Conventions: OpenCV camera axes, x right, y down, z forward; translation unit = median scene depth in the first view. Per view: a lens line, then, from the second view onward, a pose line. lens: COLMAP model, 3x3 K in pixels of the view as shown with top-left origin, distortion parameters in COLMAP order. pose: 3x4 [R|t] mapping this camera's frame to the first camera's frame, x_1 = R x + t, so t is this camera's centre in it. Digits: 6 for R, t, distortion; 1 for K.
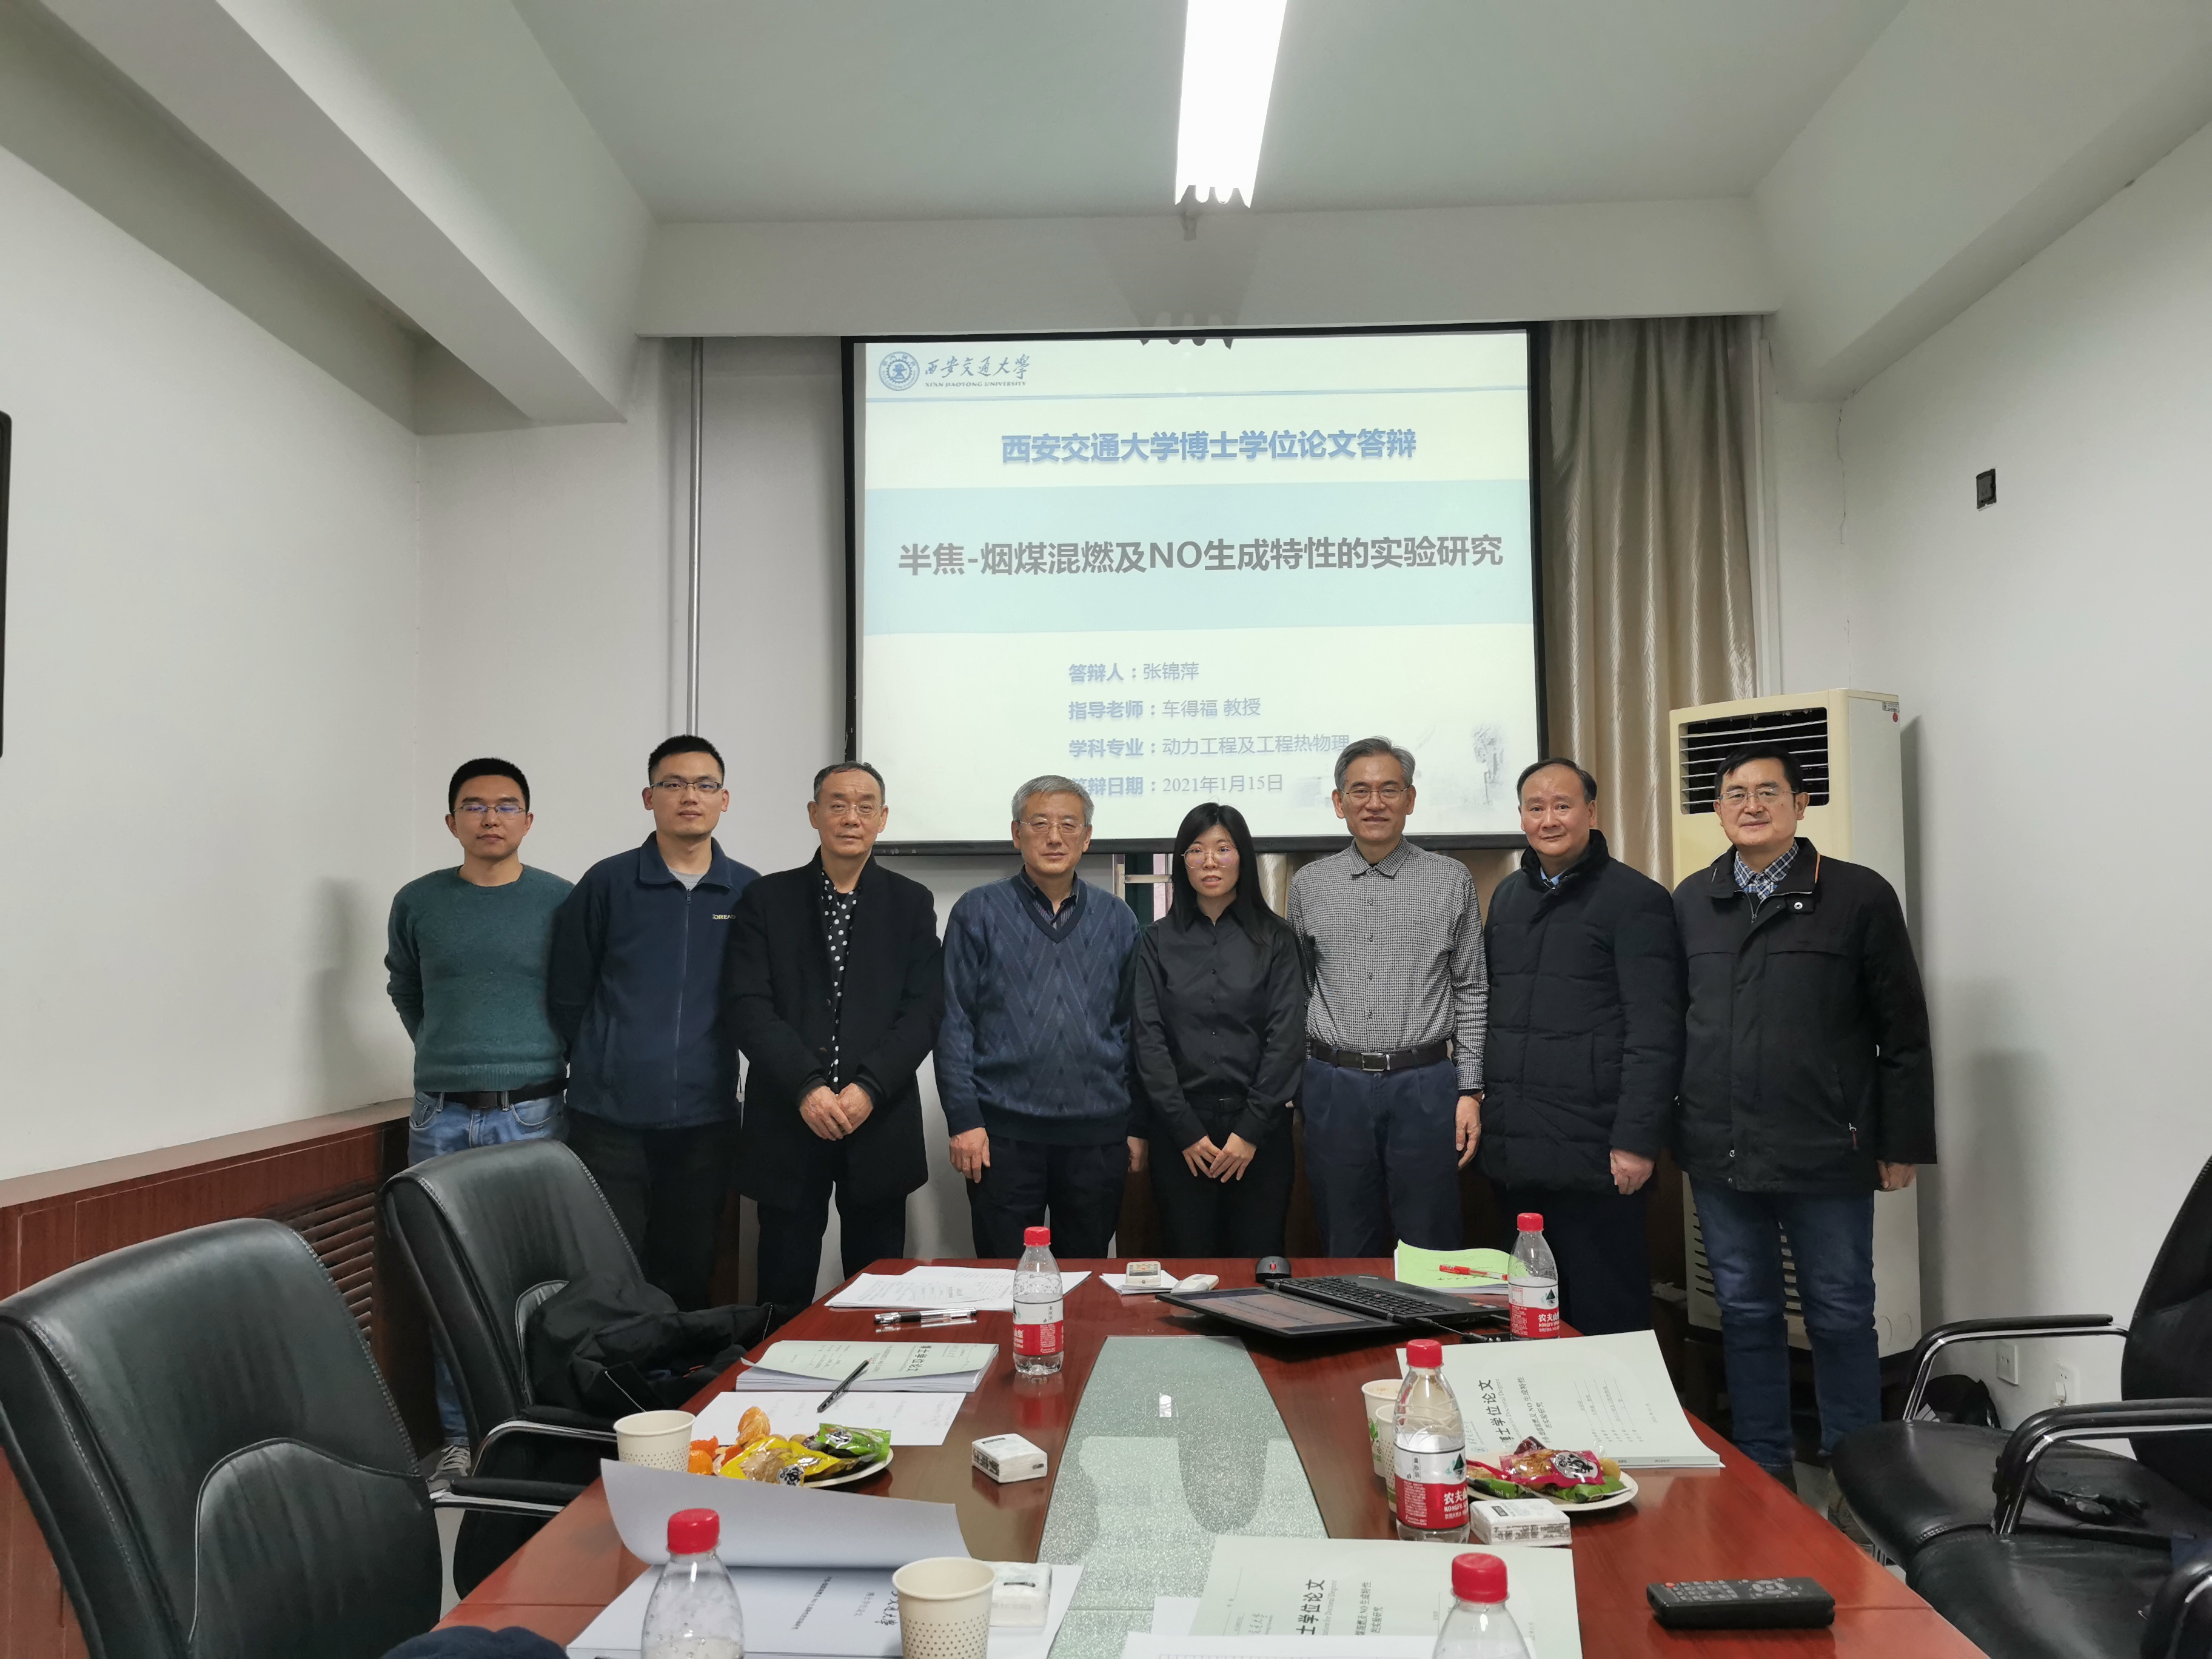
lens RADIAL K [[1723.5, 0, 1094.9], [0, 1723.5, 831.2], [0, 0, 1]] dist [0.029628, -0.007330]
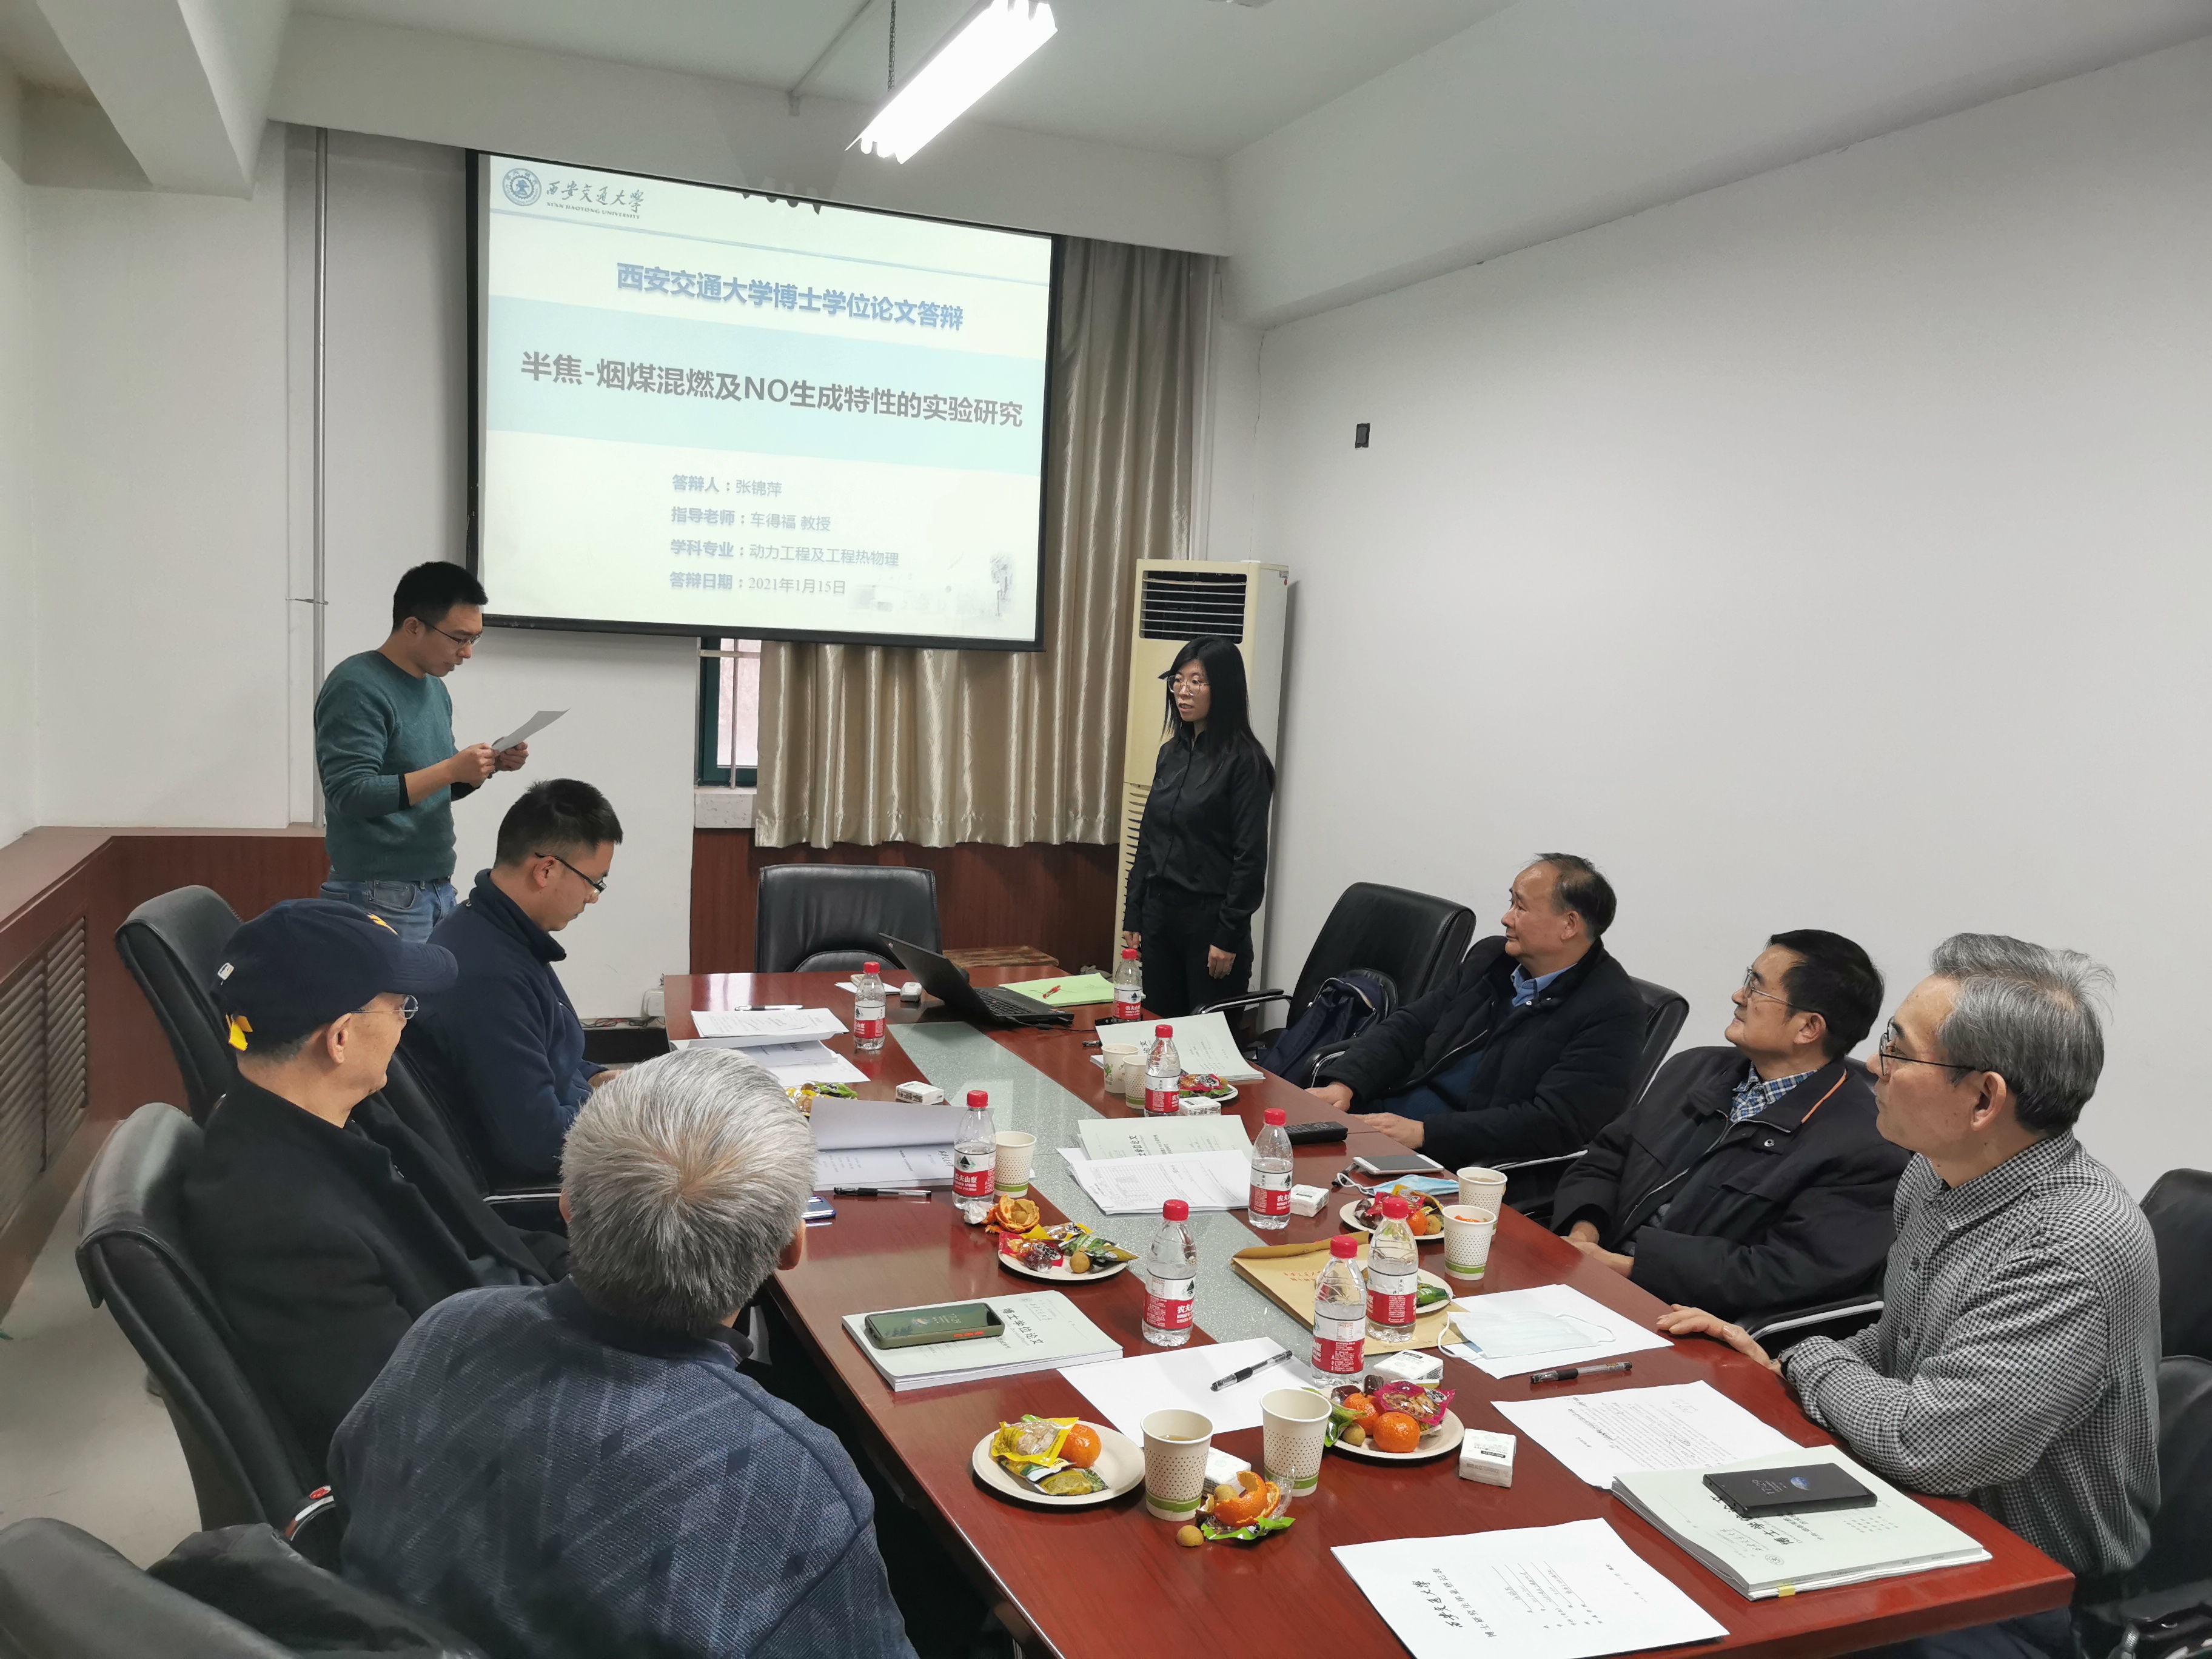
lens RADIAL K [[1723.5, 0, 1107.7], [0, 1723.5, 830.3], [0, 0, 1]] dist [0.029628, -0.007330]
pose [[0.917023, 0.011332, 0.398673, -0.210962], [-0.085260, 0.982059, 0.168201, -0.081429], [-0.389614, -0.188235, 0.901537, -0.232973]]
